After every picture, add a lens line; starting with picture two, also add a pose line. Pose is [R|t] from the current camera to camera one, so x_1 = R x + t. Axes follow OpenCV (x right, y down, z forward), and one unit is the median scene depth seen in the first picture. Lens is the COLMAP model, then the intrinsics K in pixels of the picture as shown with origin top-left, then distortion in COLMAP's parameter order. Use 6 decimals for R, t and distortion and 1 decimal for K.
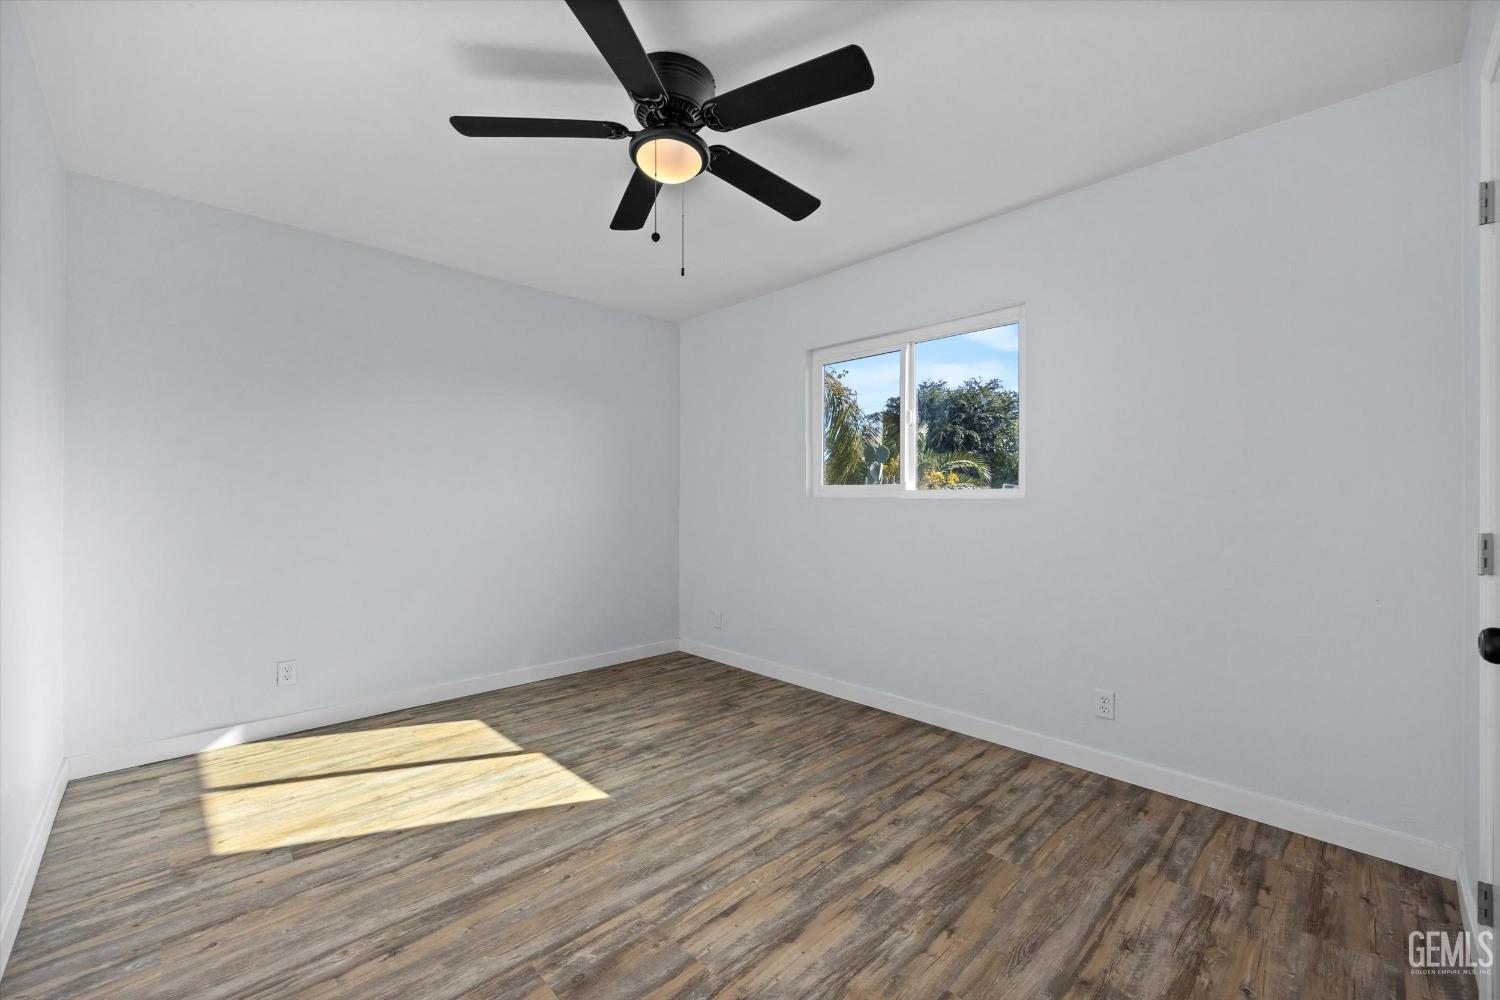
lens RADIAL K [[602.8, 0, 750.0], [0, 602.8, 500.0], [0, 0, 1]] dist [-0.000839, -0.000021]
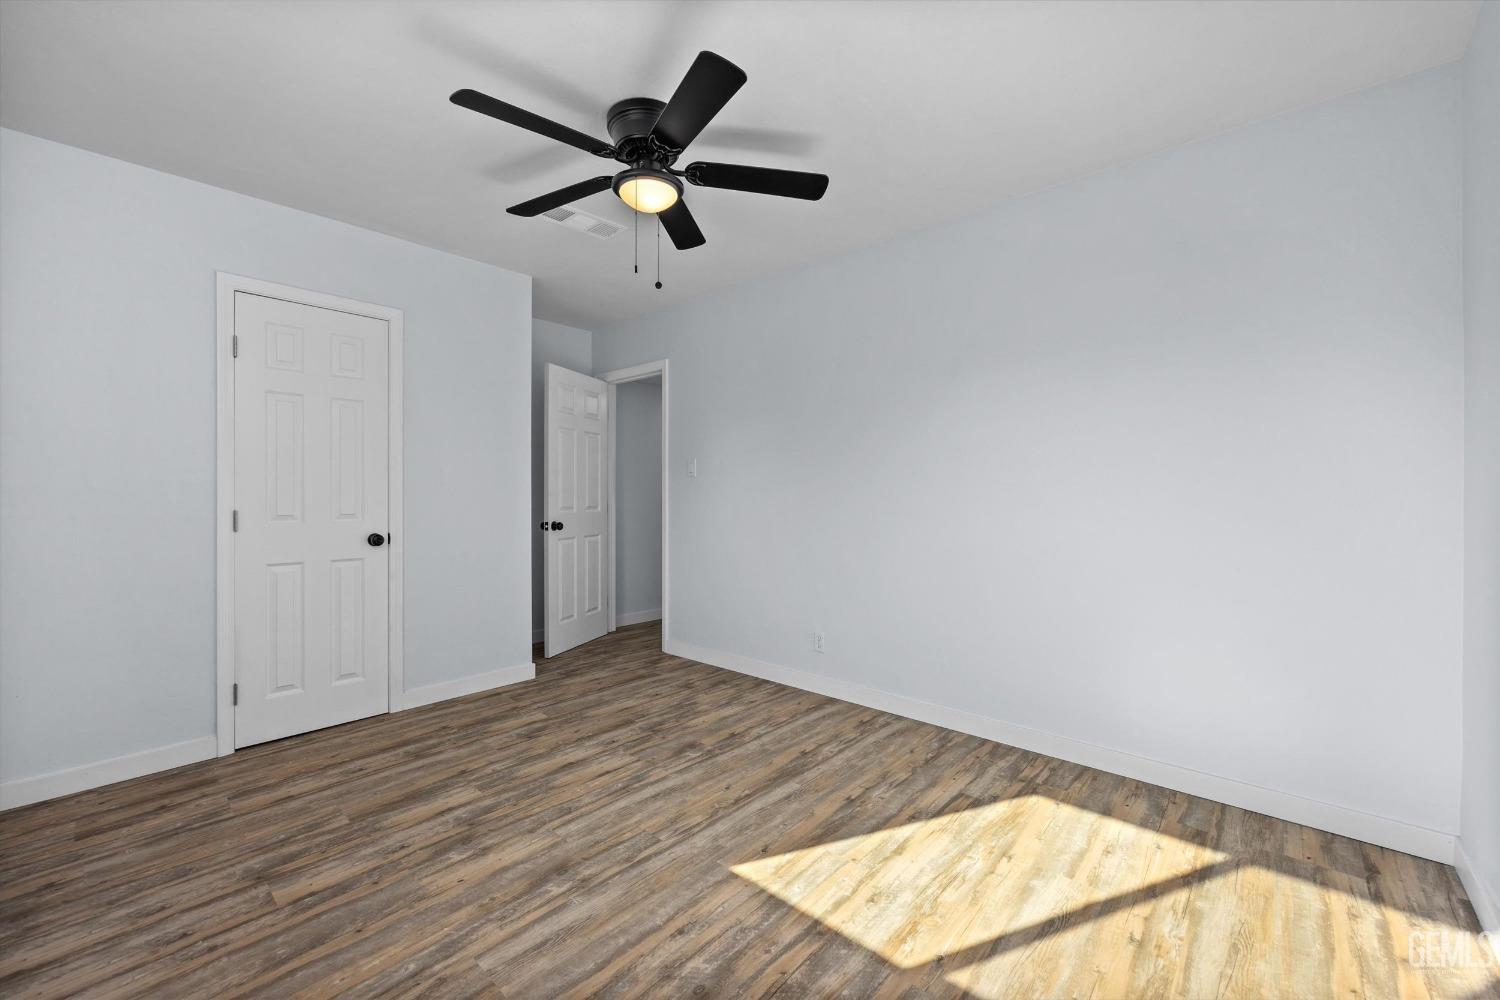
lens RADIAL K [[602.8, 0, 750.0], [0, 602.8, 500.0], [0, 0, 1]] dist [-0.000839, -0.000021]
pose [[-0.997816, -0.001082, -0.066050, -0.232631], [-0.001552, 0.999974, 0.007066, 0.002099], [0.066040, 0.007153, -0.997791, 1.994246]]
